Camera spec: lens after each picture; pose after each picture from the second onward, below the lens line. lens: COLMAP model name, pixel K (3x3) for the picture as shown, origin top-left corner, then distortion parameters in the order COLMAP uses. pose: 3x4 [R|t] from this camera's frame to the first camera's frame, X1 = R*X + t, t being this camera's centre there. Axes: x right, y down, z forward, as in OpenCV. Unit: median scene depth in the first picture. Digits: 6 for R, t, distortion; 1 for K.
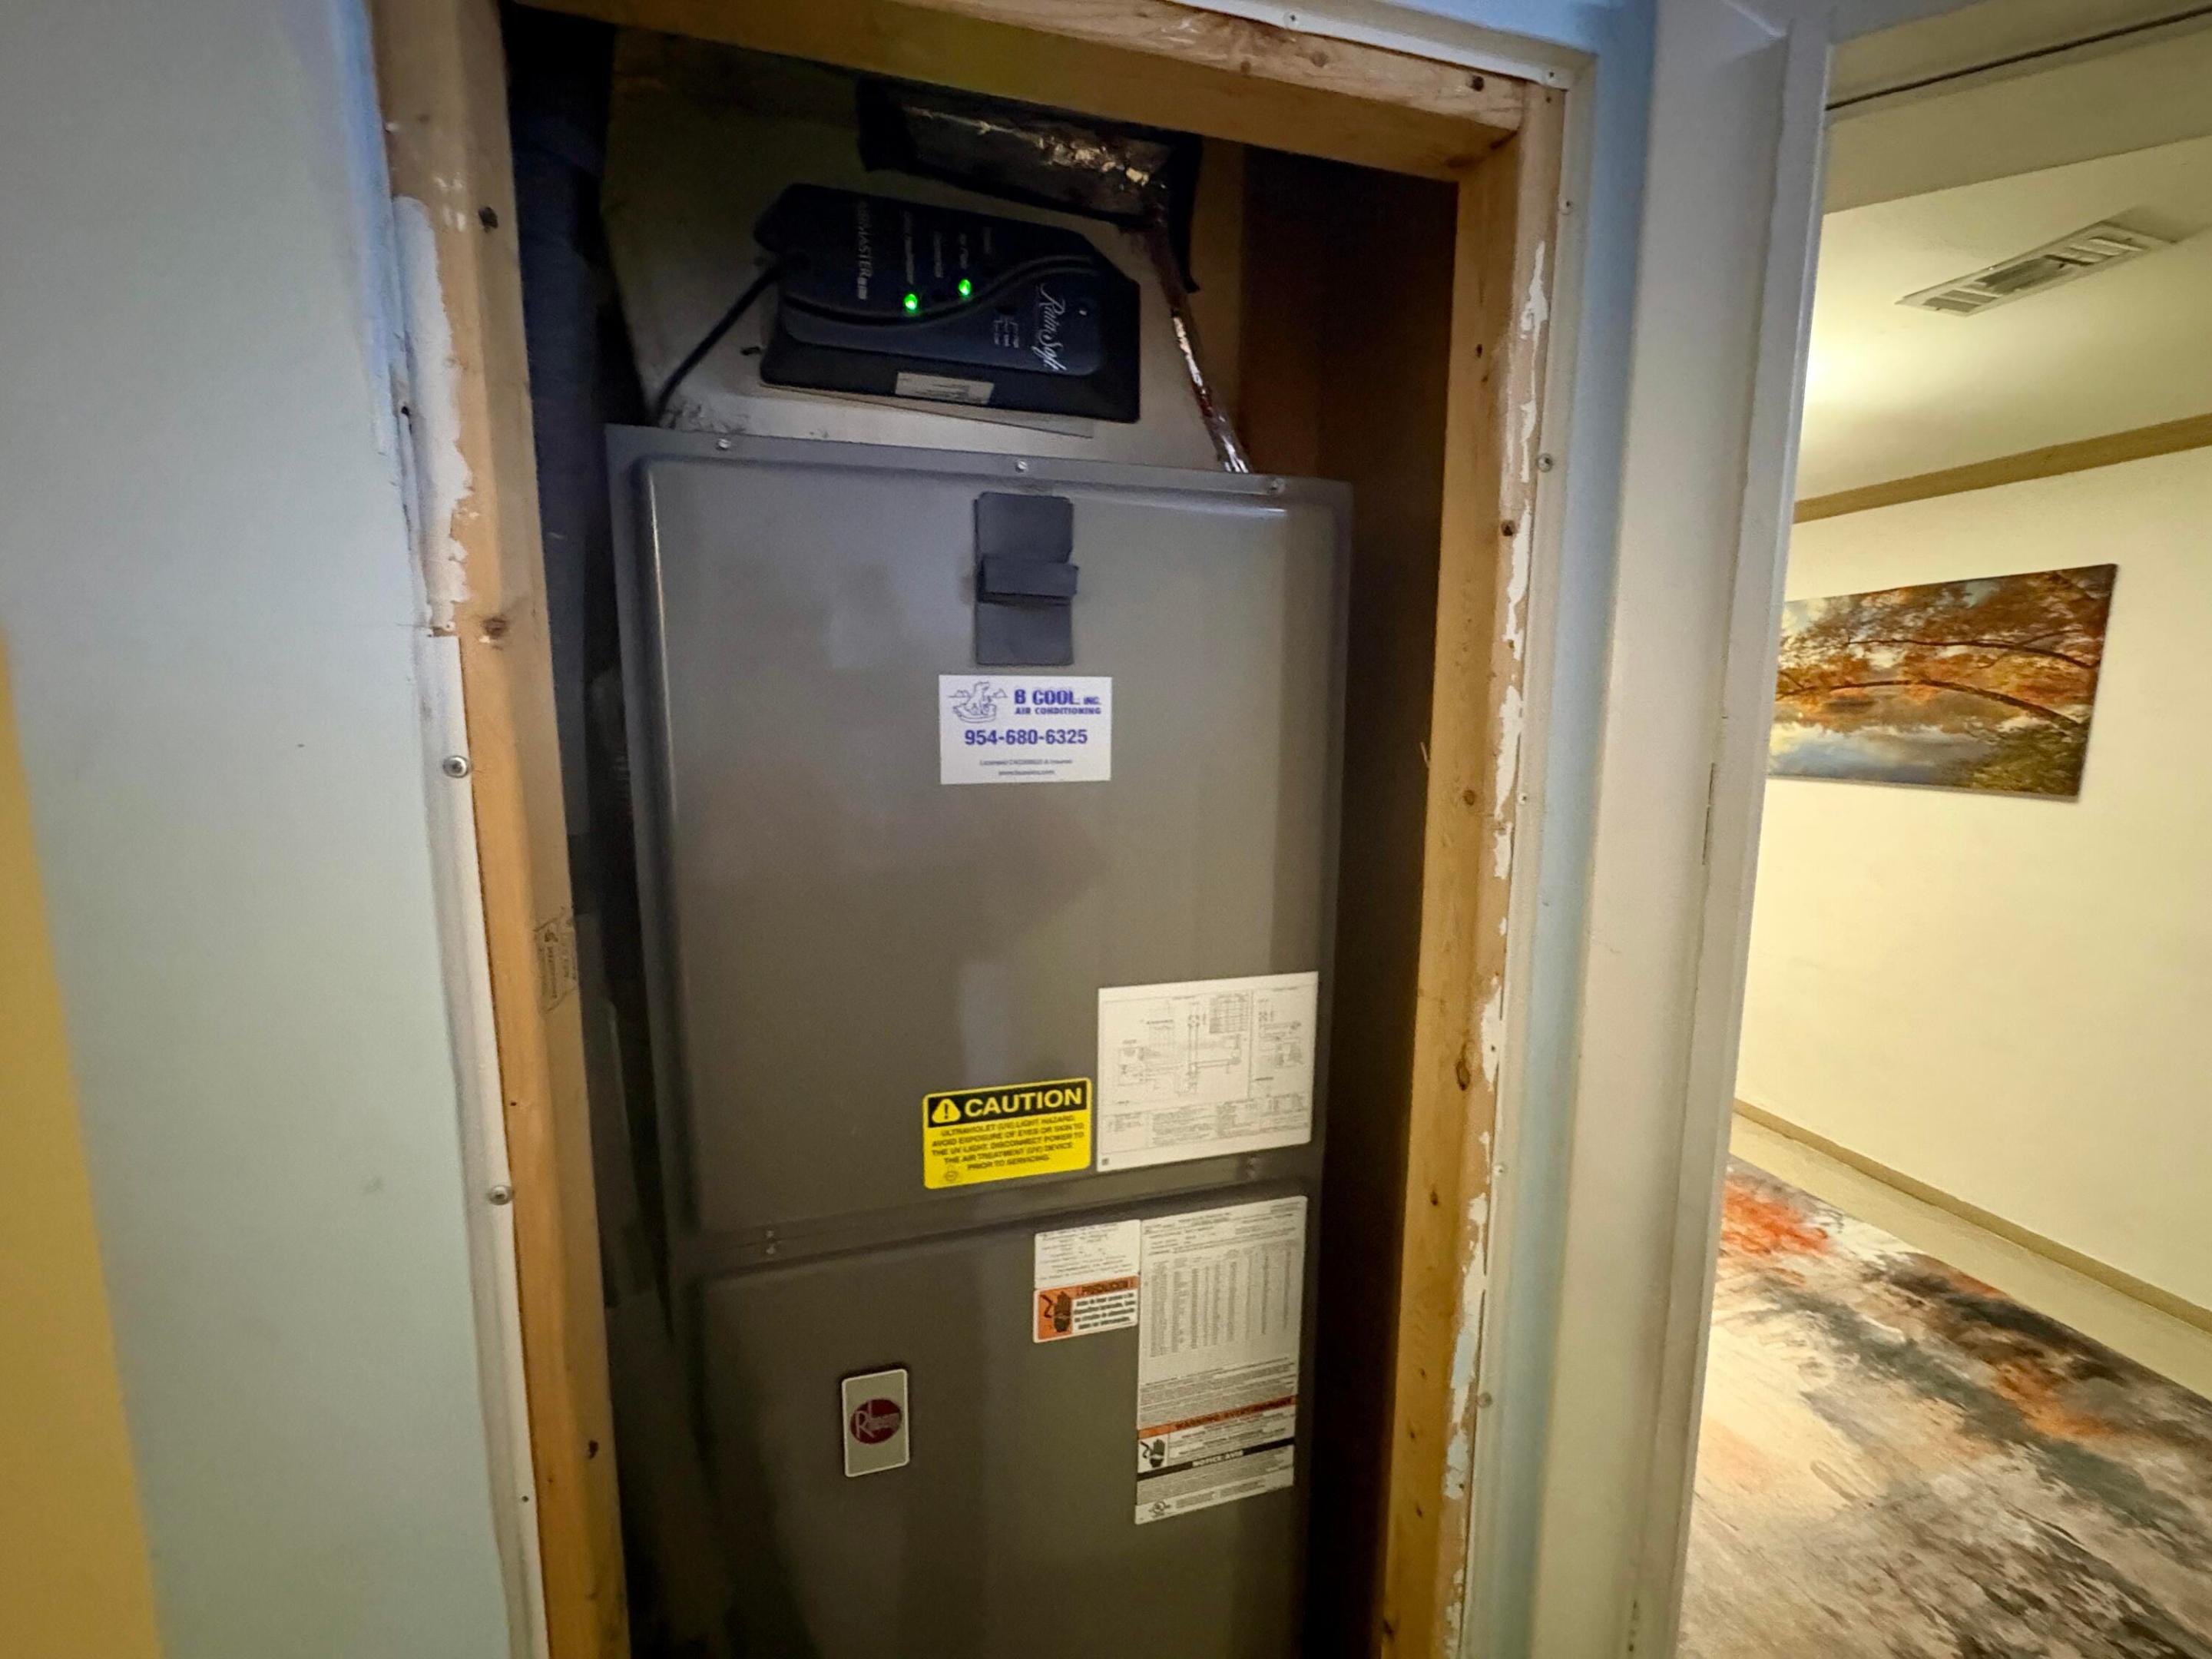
lens RADIAL K [[887.0, 0, 1110.2], [0, 887.0, 829.8], [0, 0, 1]] dist [0.000998, 0.000411]
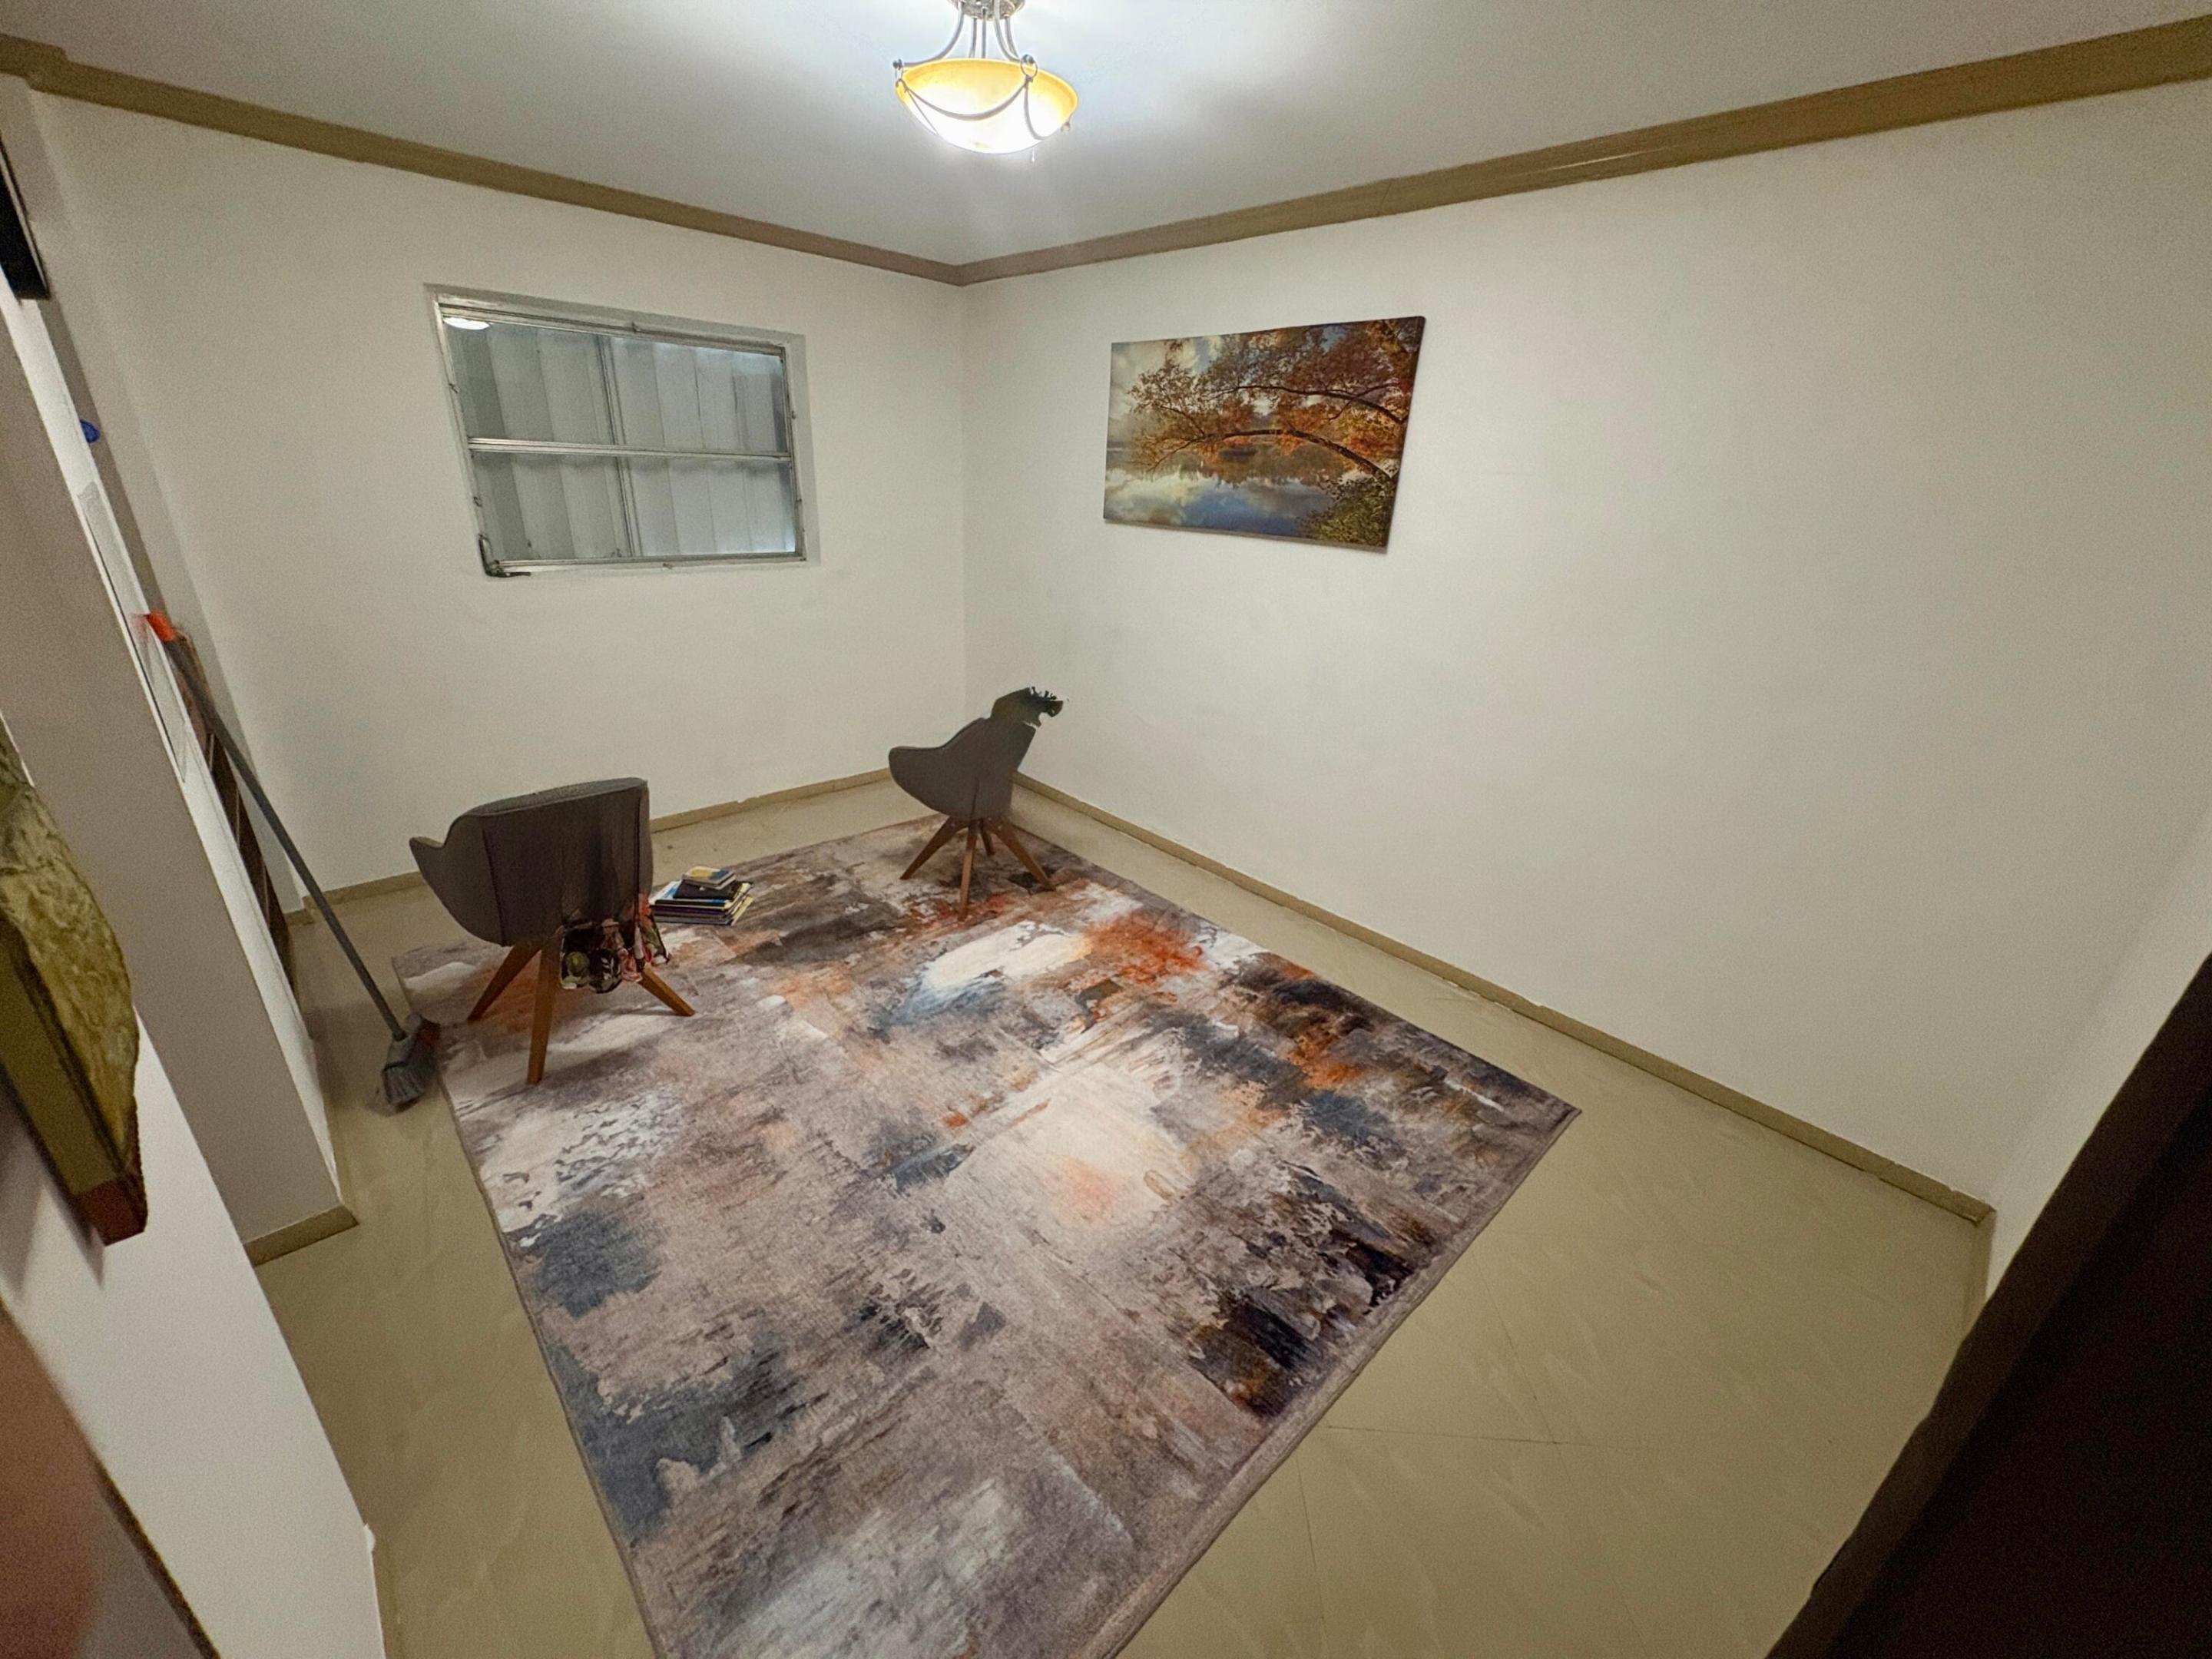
lens RADIAL K [[887.0, 0, 1102.0], [0, 887.0, 831.3], [0, 0, 1]] dist [0.000998, 0.000411]
pose [[0.890389, -0.144644, 0.431609, 0.238935], [0.024841, 0.962198, 0.271214, -0.005833], [-0.454523, -0.230765, 0.860324, 0.120704]]
